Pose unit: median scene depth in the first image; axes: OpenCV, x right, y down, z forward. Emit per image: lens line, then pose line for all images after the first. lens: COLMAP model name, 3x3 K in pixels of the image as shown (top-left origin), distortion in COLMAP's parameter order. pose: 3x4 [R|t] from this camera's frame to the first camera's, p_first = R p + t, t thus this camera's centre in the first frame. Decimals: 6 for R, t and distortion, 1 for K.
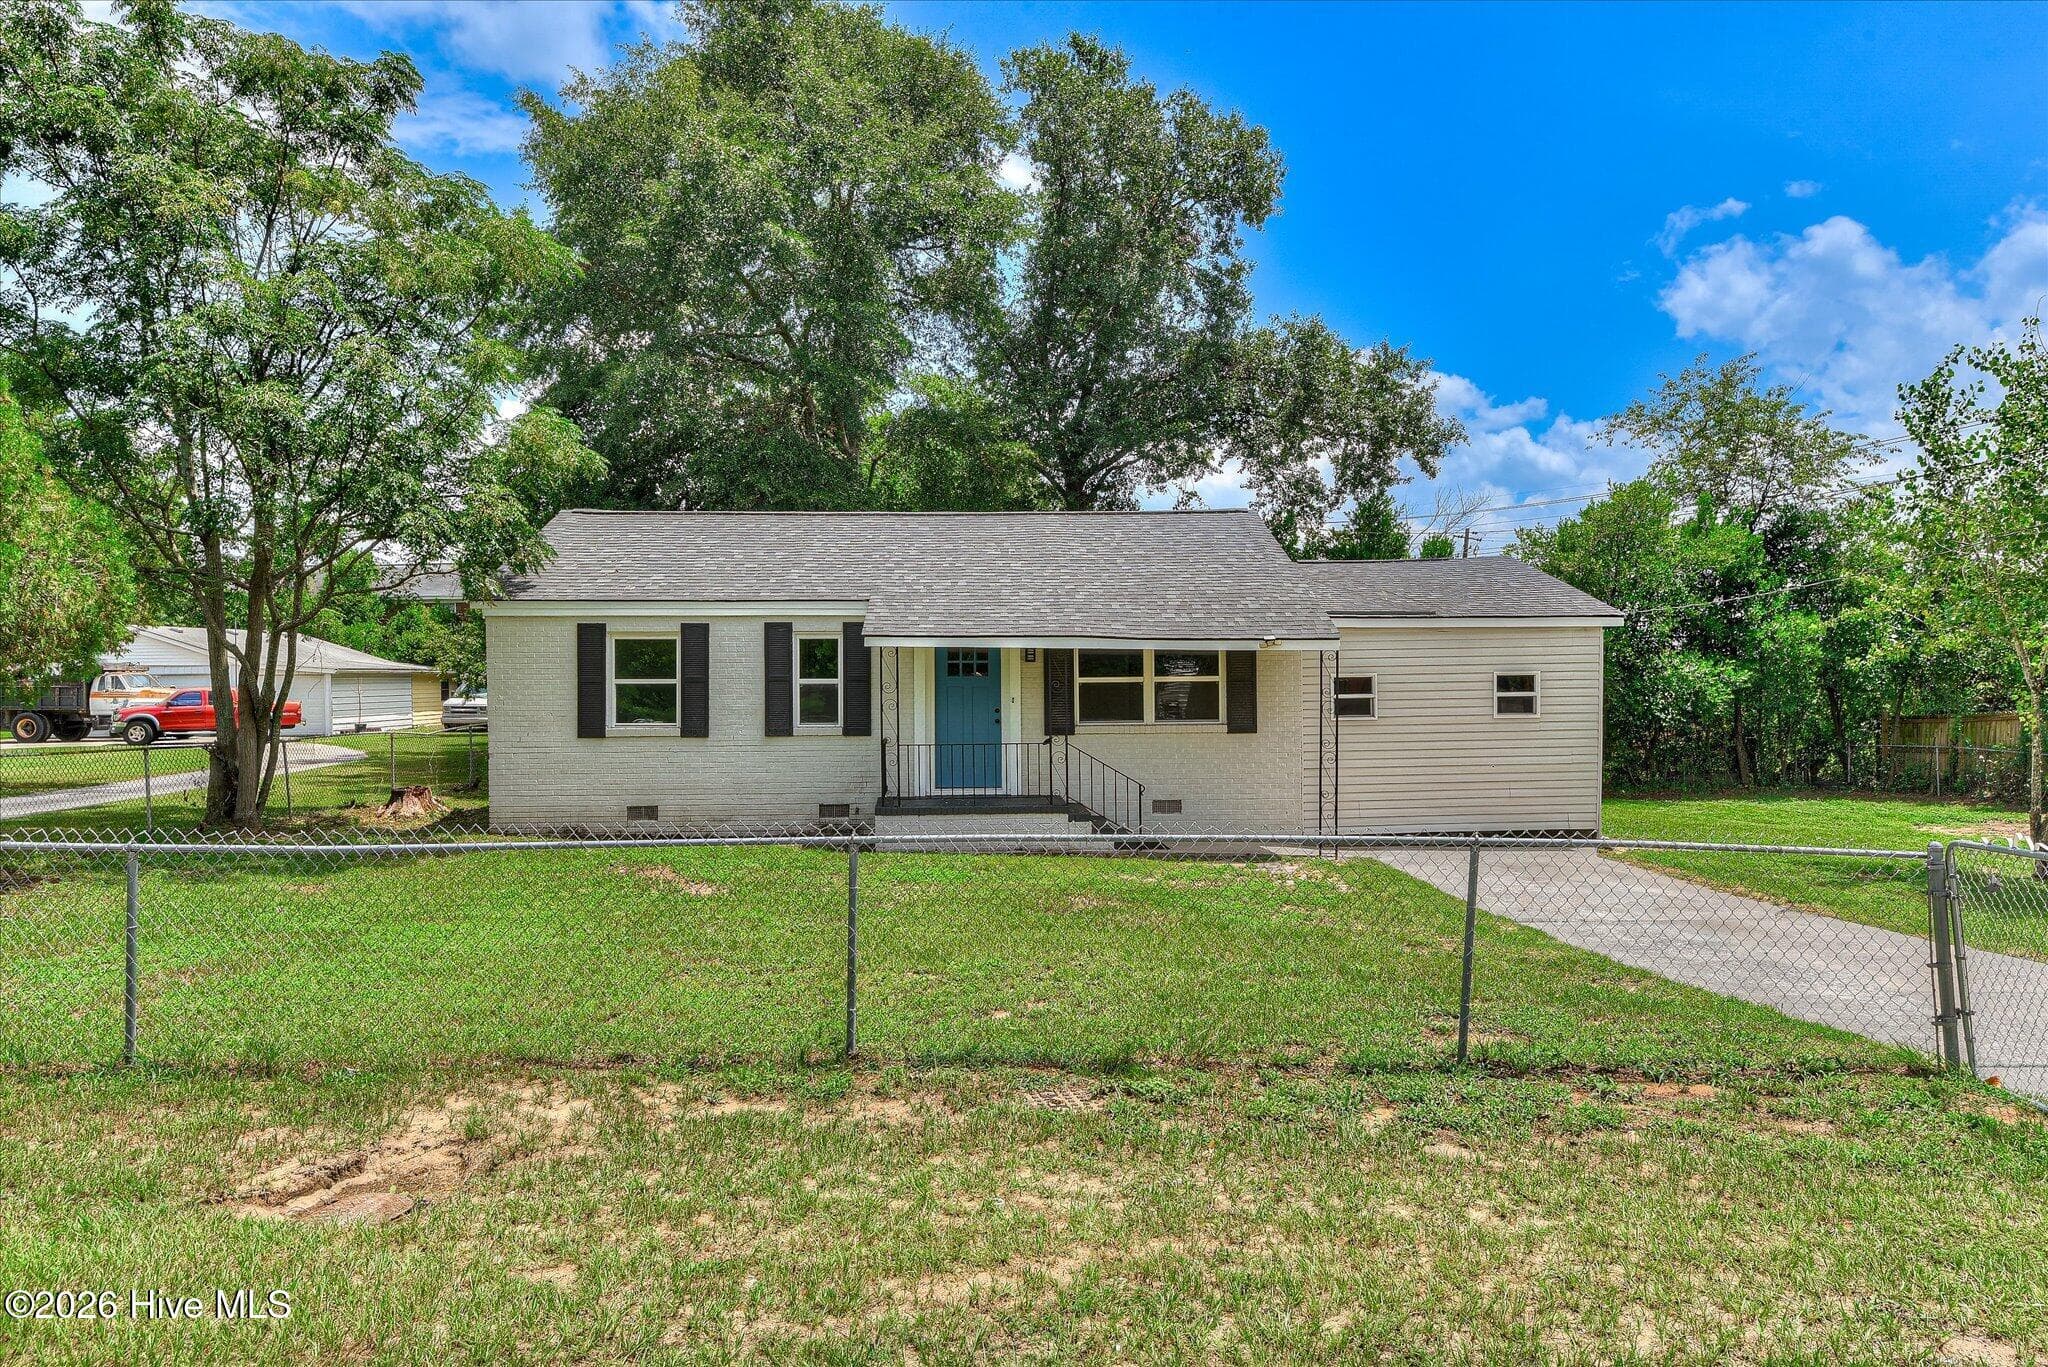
lens RADIAL K [[1372.1, 0, 1017.1], [0, 1372.1, 694.3], [0, 0, 1]] dist [-0.007042, -0.017475]
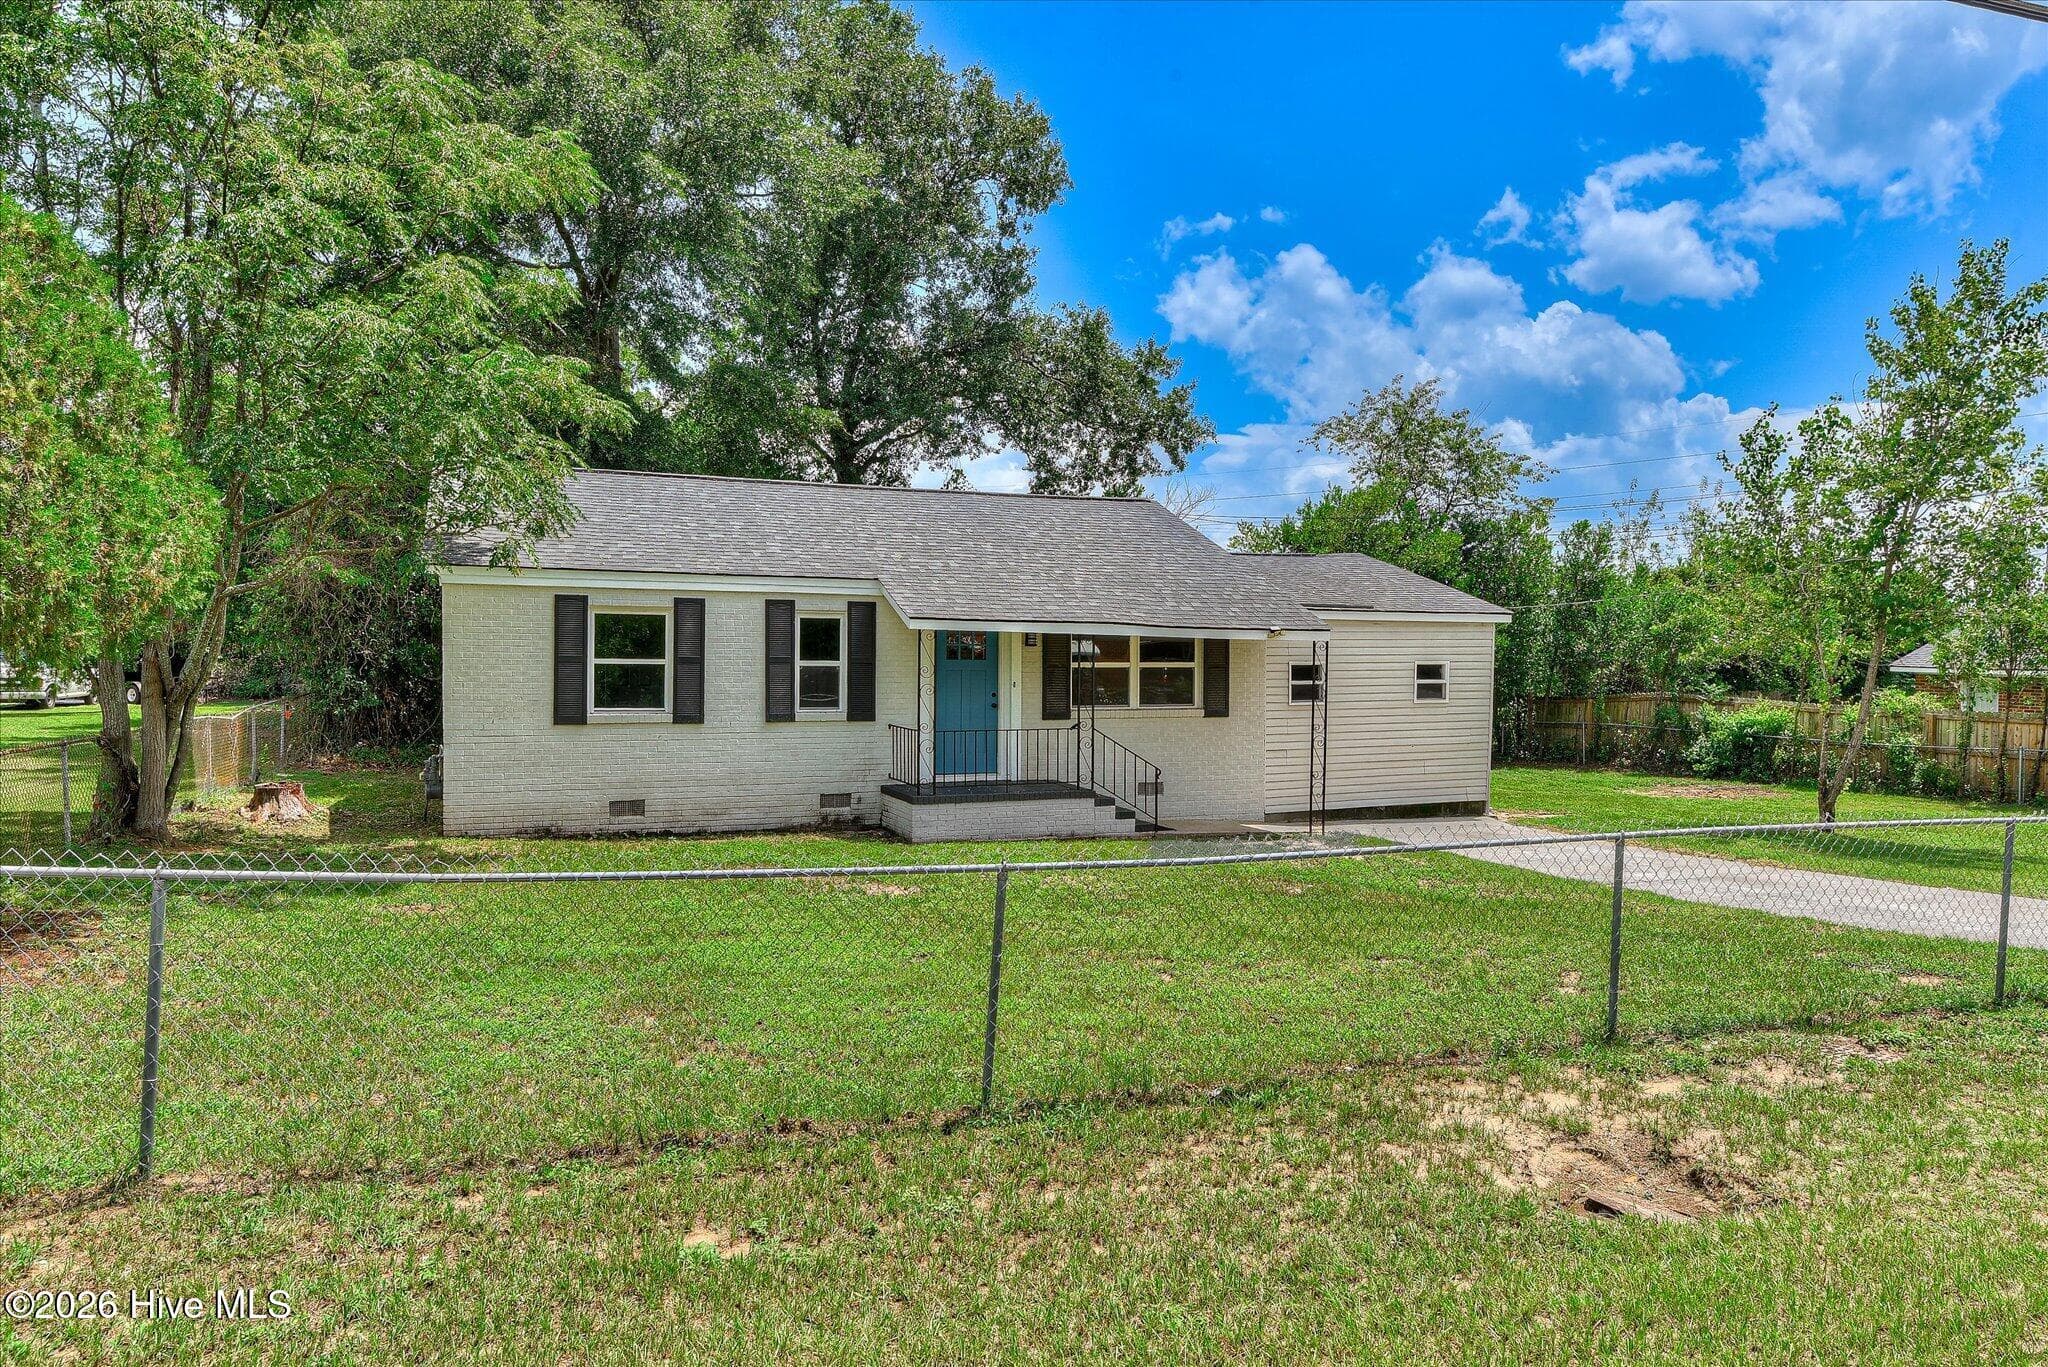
lens RADIAL K [[1401.8, 0, 1041.4], [0, 1401.8, 680.1], [0, 0, 1]] dist [-0.002247, -0.006344]
pose [[0.933332, 0.006819, 0.358949, -0.339510], [-0.010431, 0.999913, 0.008128, -0.007145], [-0.358863, -0.011331, 0.933322, 0.048794]]
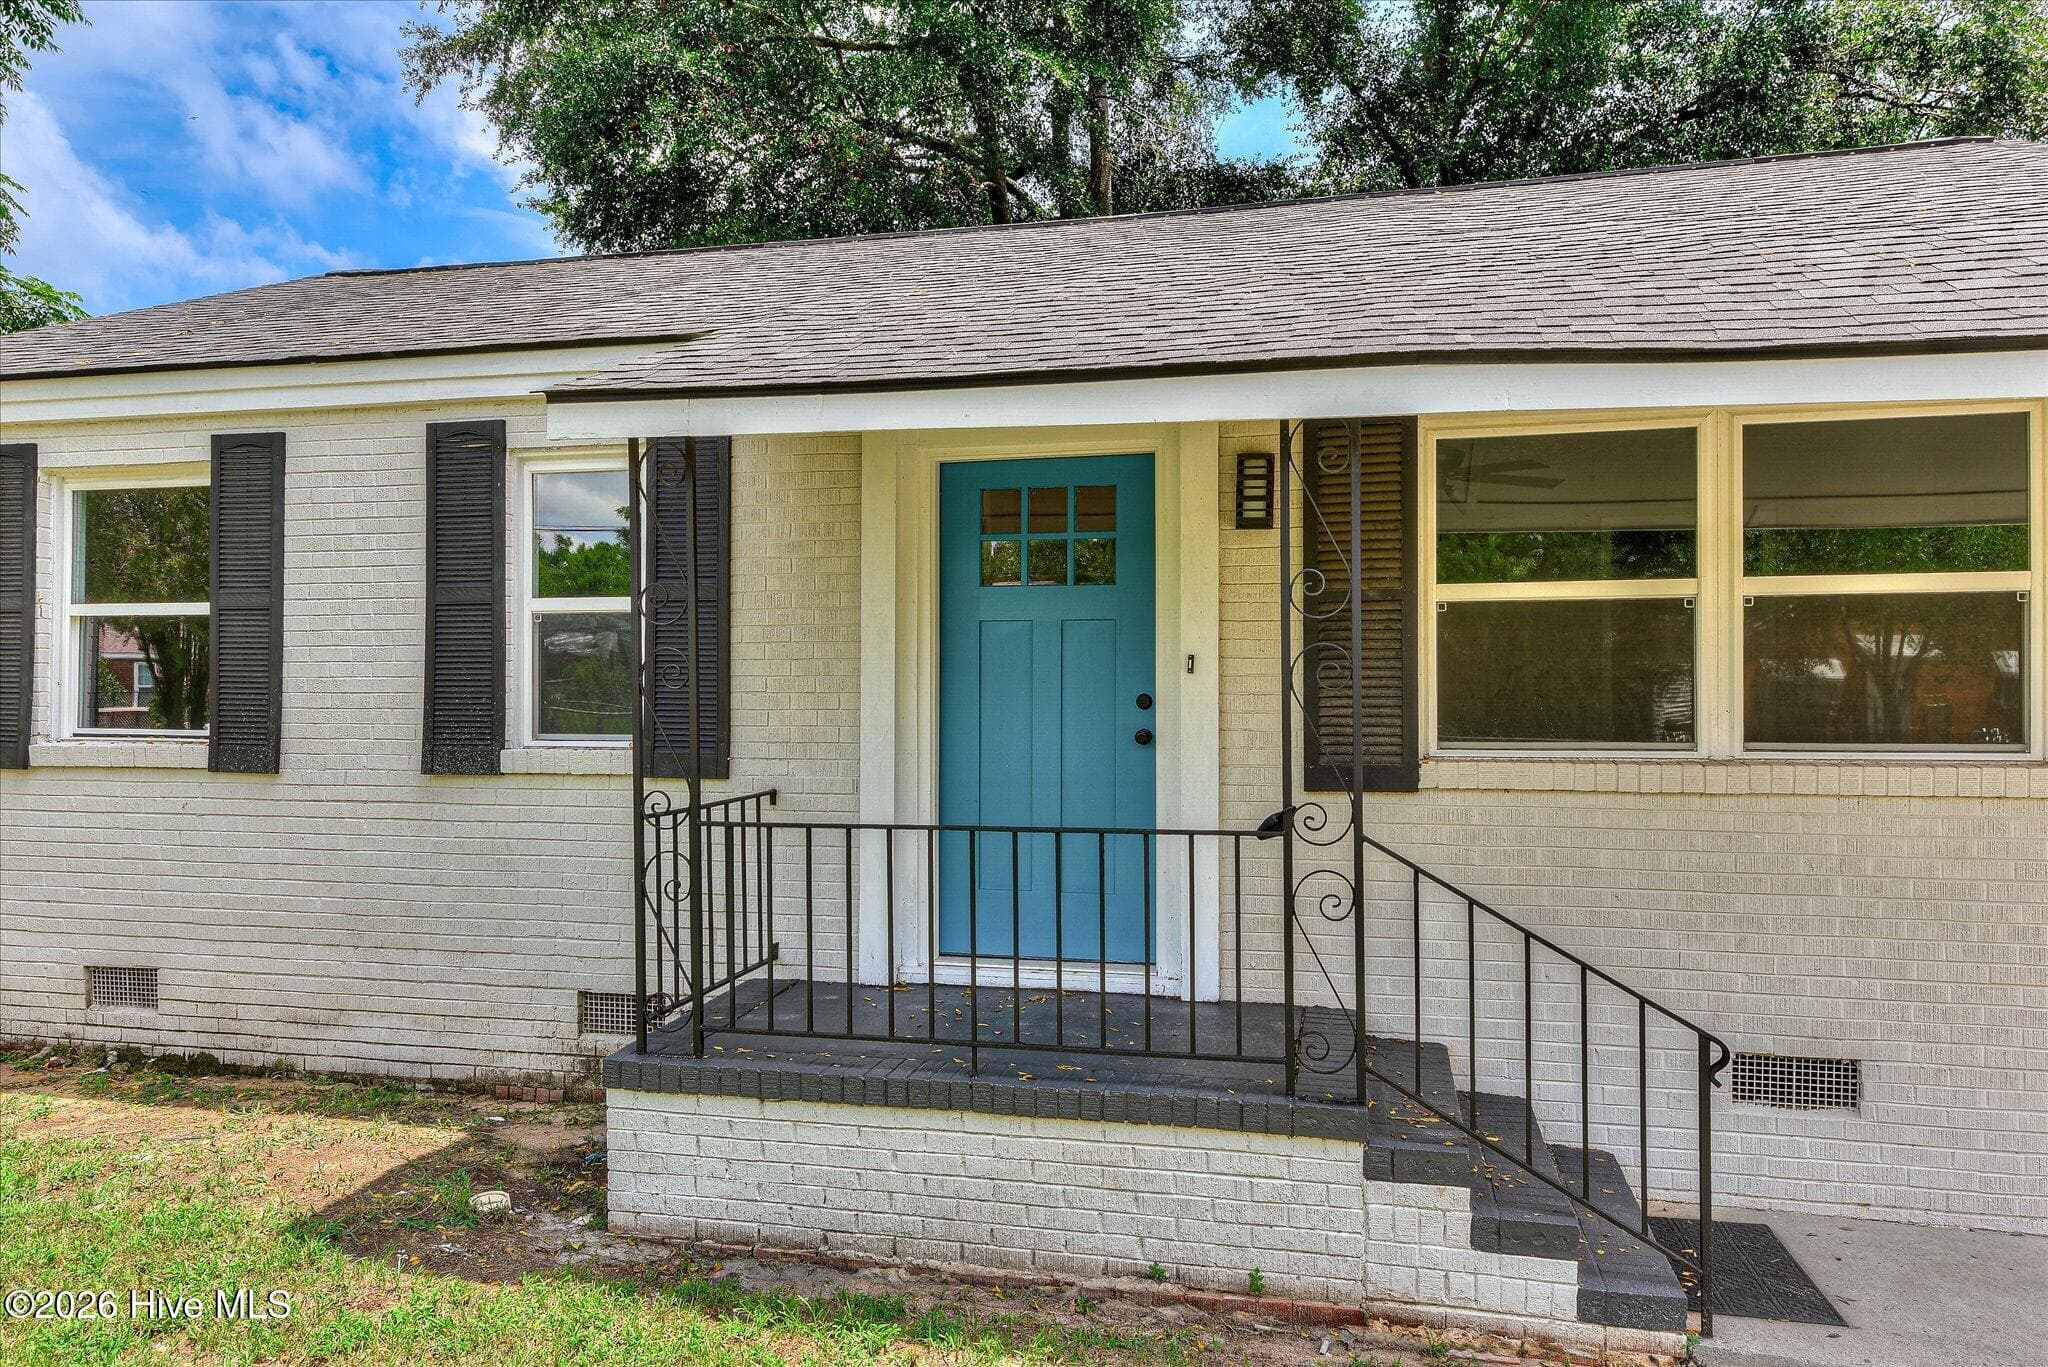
lens RADIAL K [[1477.7, 0, 1005.3], [0, 1477.7, 693.7], [0, 0, 1]] dist [0.002760, 0.008440]
pose [[0.958337, 0.006888, -0.285558, 0.045968], [-0.010099, 0.999901, -0.009772, 0.013503], [0.285462, 0.012248, 0.958312, 0.683925]]
